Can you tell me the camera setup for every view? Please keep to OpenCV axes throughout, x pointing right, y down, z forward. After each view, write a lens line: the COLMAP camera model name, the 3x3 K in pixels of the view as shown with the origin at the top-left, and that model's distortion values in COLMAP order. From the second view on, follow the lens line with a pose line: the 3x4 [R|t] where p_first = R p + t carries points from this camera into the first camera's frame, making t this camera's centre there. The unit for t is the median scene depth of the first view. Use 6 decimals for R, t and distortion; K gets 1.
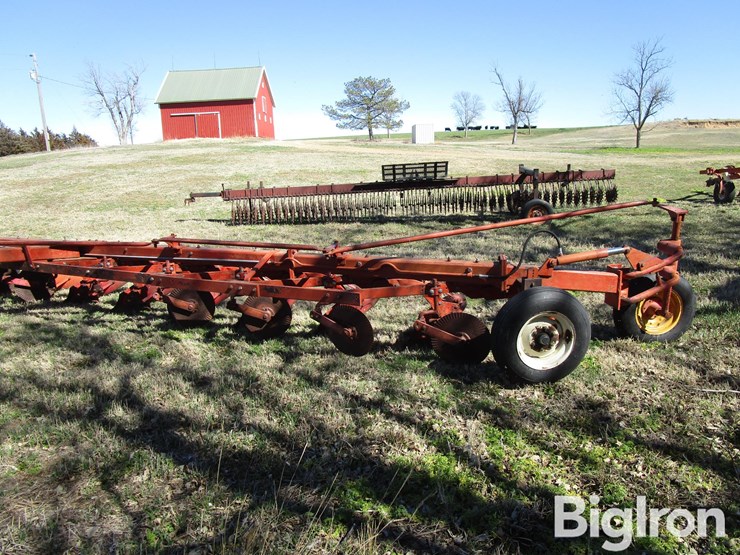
lens RADIAL K [[535.2, 0, 371.3], [0, 535.2, 263.0], [0, 0, 1]] dist [-0.001689, 0.004380]
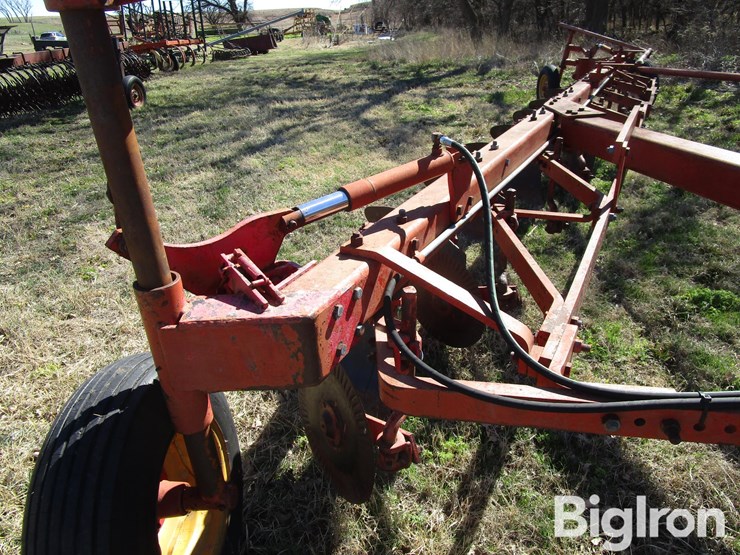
lens RADIAL K [[524.6, 0, 370.0], [0, 524.6, 277.5], [0, 0, 1]] dist [-0.011734, -0.004279]
pose [[0.029839, -0.404613, 0.914001, -0.134552], [0.228191, 0.893018, 0.387875, -0.016060], [-0.973159, 0.196993, 0.118976, 0.141783]]
